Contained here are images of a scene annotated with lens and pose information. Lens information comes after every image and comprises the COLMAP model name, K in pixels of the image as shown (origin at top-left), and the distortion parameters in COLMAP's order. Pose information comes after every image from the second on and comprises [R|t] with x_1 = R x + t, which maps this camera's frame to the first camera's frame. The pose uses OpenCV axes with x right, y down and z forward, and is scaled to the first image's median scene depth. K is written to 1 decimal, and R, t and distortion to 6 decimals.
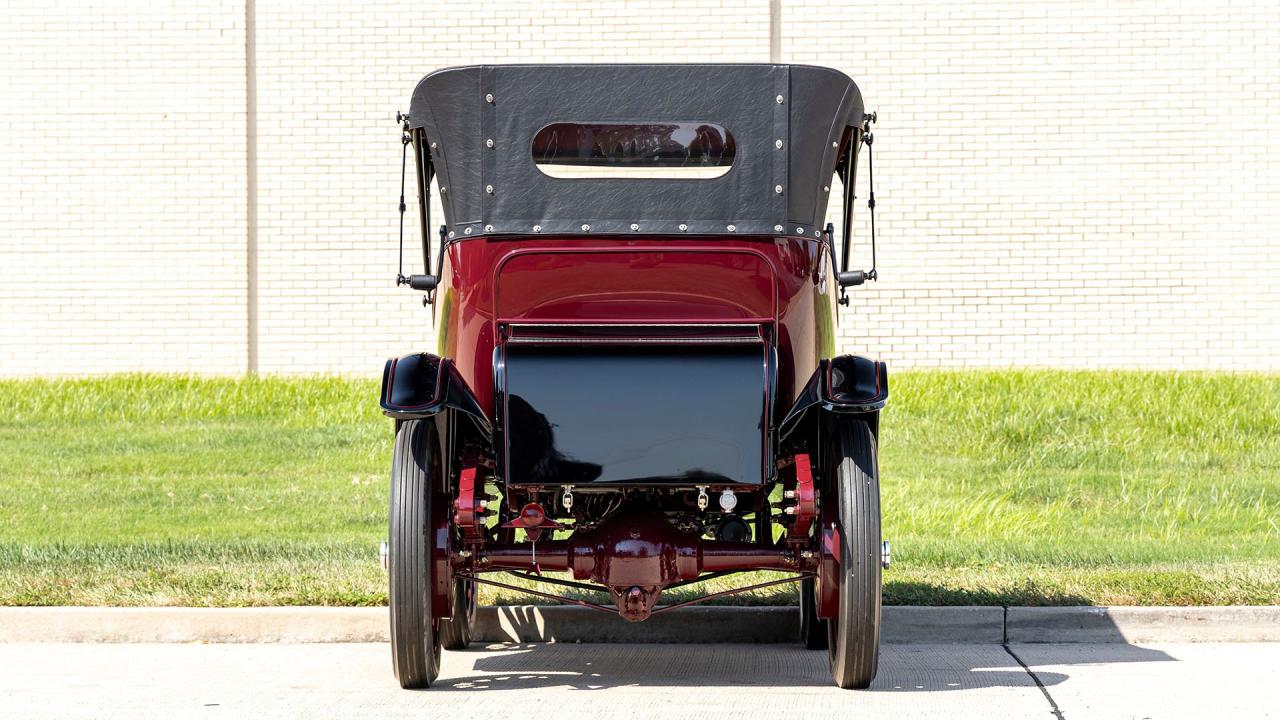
lens RADIAL K [[5561.5, 0, 470.4], [0, 5561.5, 361.0], [0, 0, 1]] dist [0.290219, -5.436575]
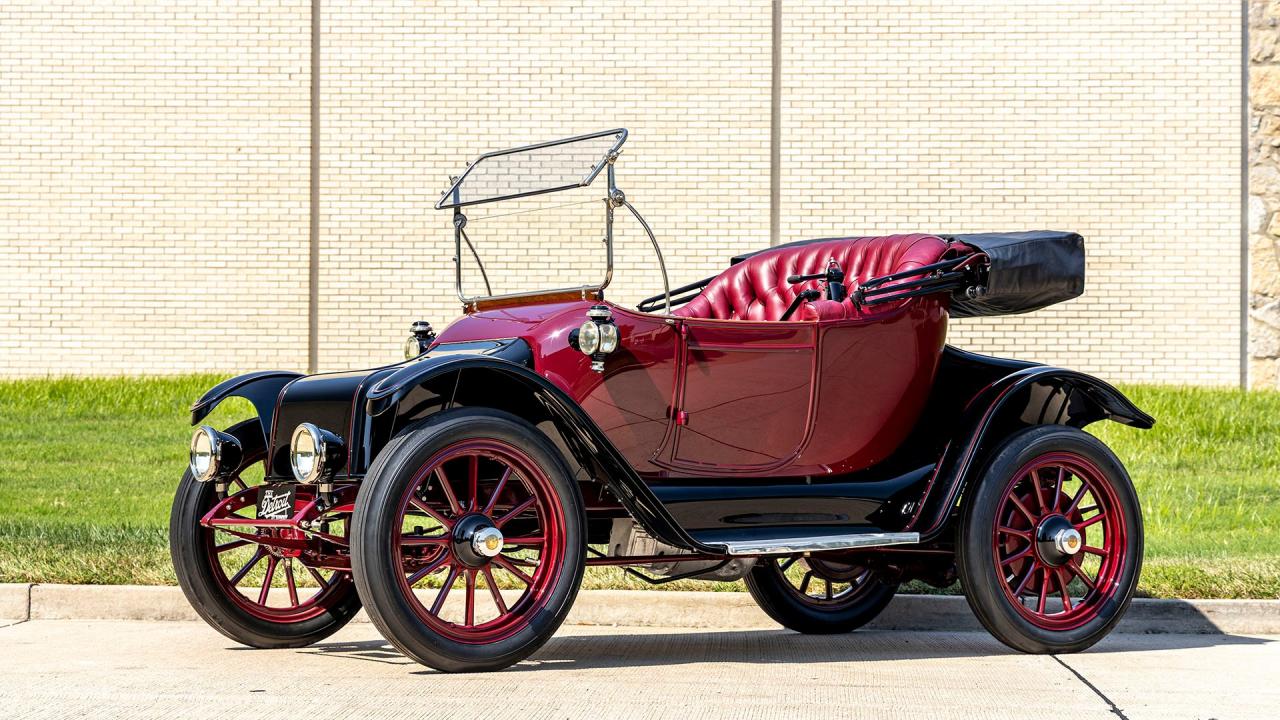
lens RADIAL K [[5561.5, 0, 470.4], [0, 5561.5, 361.0], [0, 0, 1]] dist [0.290219, -5.436575]
pose [[0.999872, 0.013088, -0.009246, 0.003488], [-0.013067, 0.999912, 0.002357, -0.004023], [0.009276, -0.002236, 0.999954, -0.136854]]
